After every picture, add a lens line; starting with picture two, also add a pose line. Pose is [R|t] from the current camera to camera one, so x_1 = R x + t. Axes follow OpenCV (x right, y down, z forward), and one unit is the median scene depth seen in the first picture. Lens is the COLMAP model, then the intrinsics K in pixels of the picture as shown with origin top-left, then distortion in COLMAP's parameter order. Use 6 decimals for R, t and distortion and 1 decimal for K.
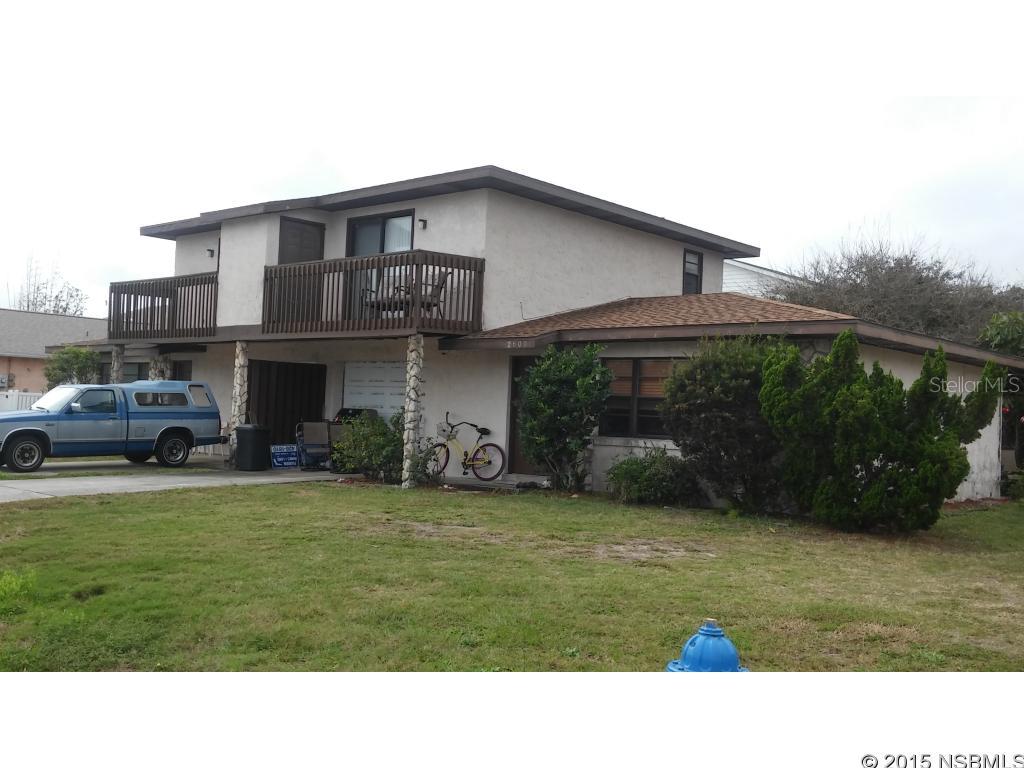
lens RADIAL K [[1107.4, 0, 508.2], [0, 1107.4, 355.8], [0, 0, 1]] dist [0.097511, -0.153459]
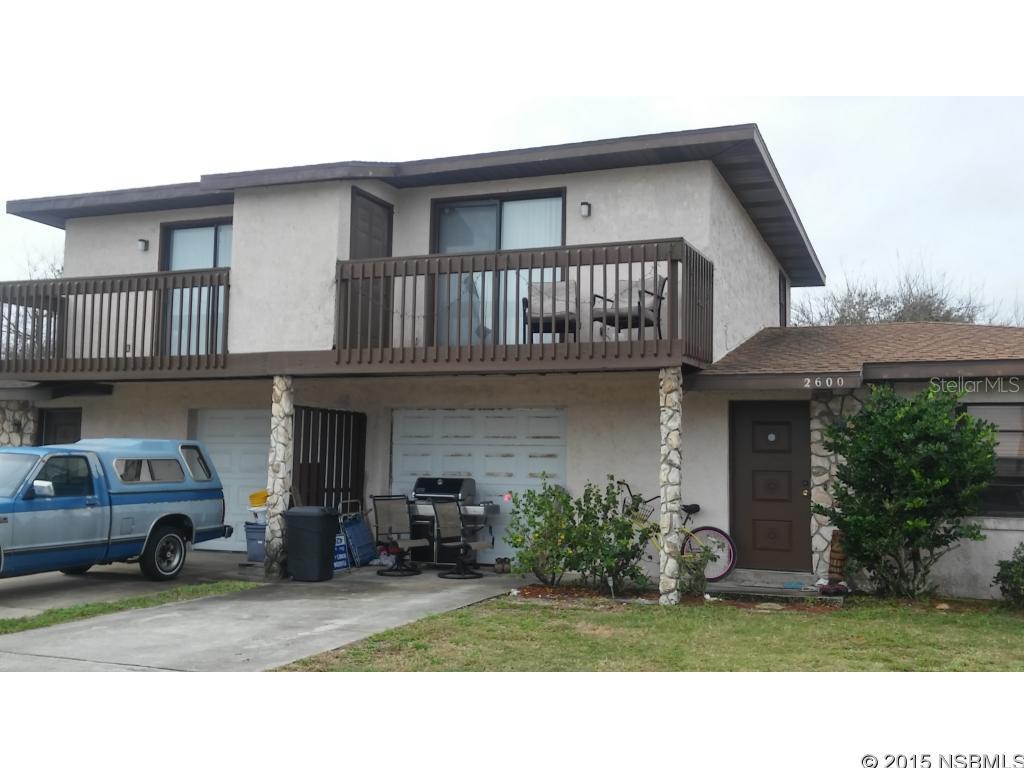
lens RADIAL K [[1107.4, 0, 508.2], [0, 1107.4, 355.8], [0, 0, 1]] dist [0.097511, -0.153459]
pose [[0.933754, 0.018357, 0.357444, -0.348804], [-0.002341, 0.998976, -0.045187, 0.003786], [-0.357907, 0.041357, 0.932841, 0.356808]]
